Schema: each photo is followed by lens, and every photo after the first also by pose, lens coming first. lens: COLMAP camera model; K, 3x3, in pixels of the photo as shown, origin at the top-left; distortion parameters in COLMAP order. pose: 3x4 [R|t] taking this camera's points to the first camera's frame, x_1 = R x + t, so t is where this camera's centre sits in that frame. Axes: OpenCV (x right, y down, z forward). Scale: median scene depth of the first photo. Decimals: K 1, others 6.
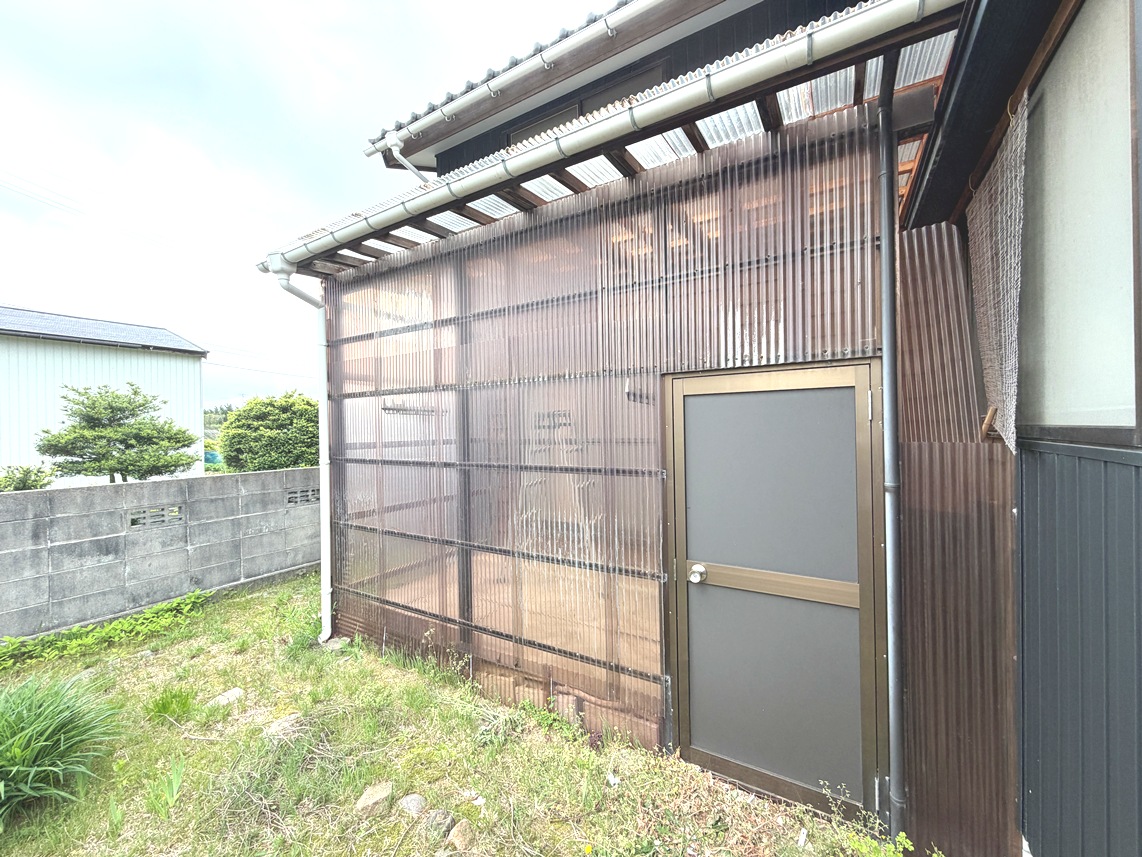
lens RADIAL K [[454.9, 0, 571.6], [0, 454.9, 429.8], [0, 0, 1]] dist [0.002544, -0.000356]
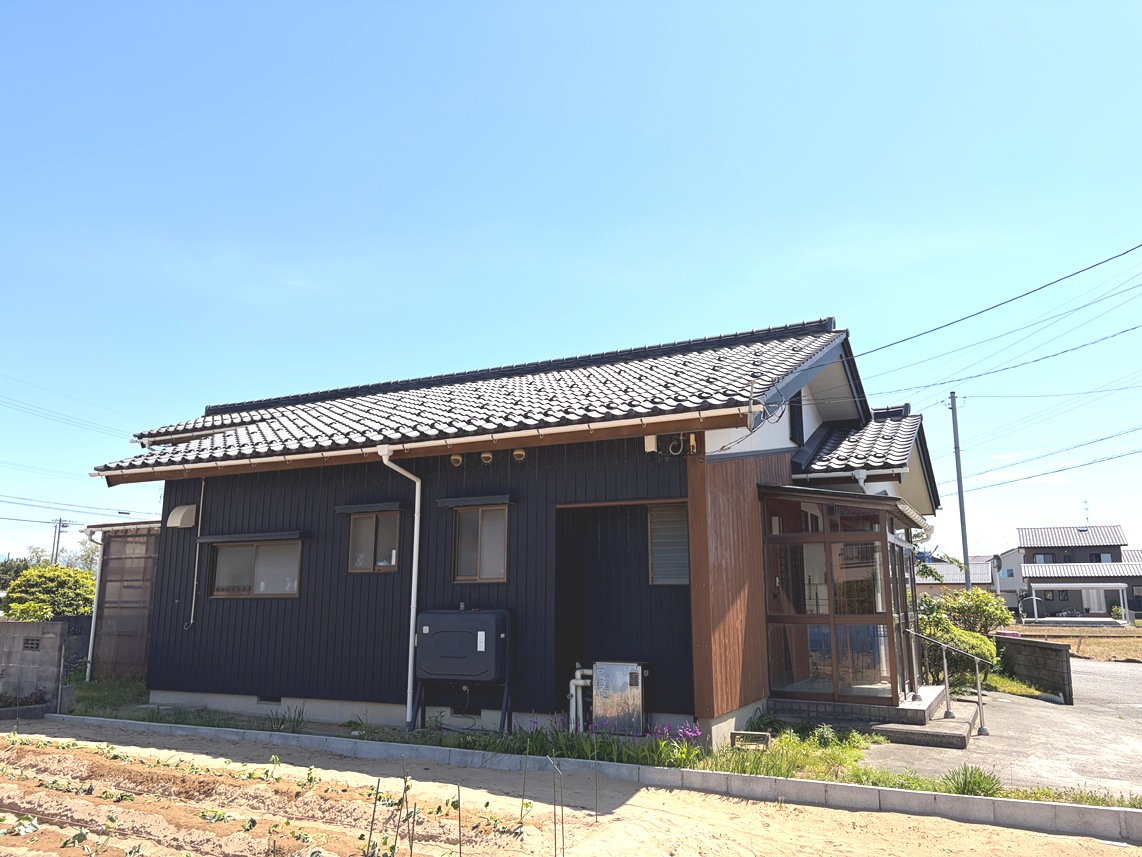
lens RADIAL K [[854.0, 0, 566.5], [0, 854.0, 432.3], [0, 0, 1]] dist [0.026910, -0.023974]
pose [[0.996958, 0.029549, 0.072116, 0.814368], [-0.014956, 0.980676, -0.195068, 0.003085], [-0.076486, 0.193396, 0.978135, -1.957929]]
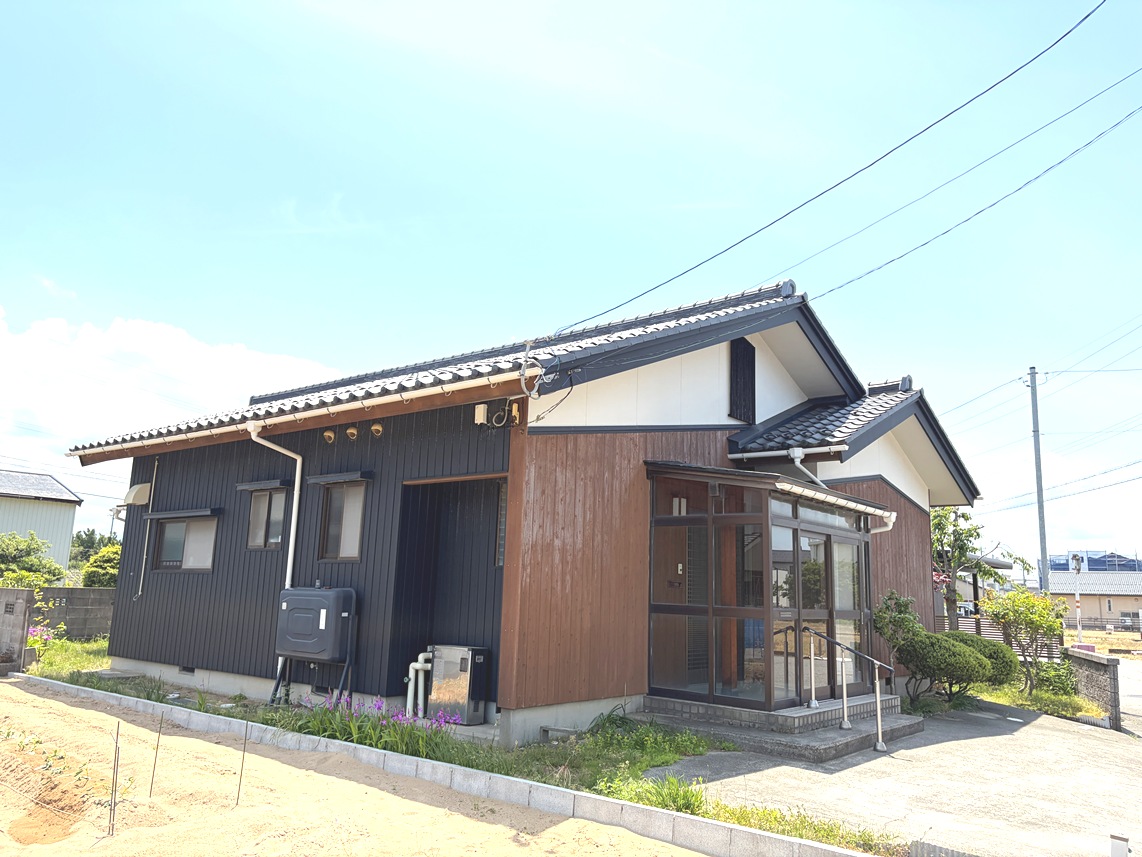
lens RADIAL K [[854.0, 0, 571.7], [0, 854.0, 429.4], [0, 0, 1]] dist [0.026910, -0.023974]
pose [[0.989910, 0.022421, -0.139914, 1.372069], [-0.048869, 0.980842, -0.188575, 0.008871], [0.133006, 0.193510, 0.972041, -1.851868]]
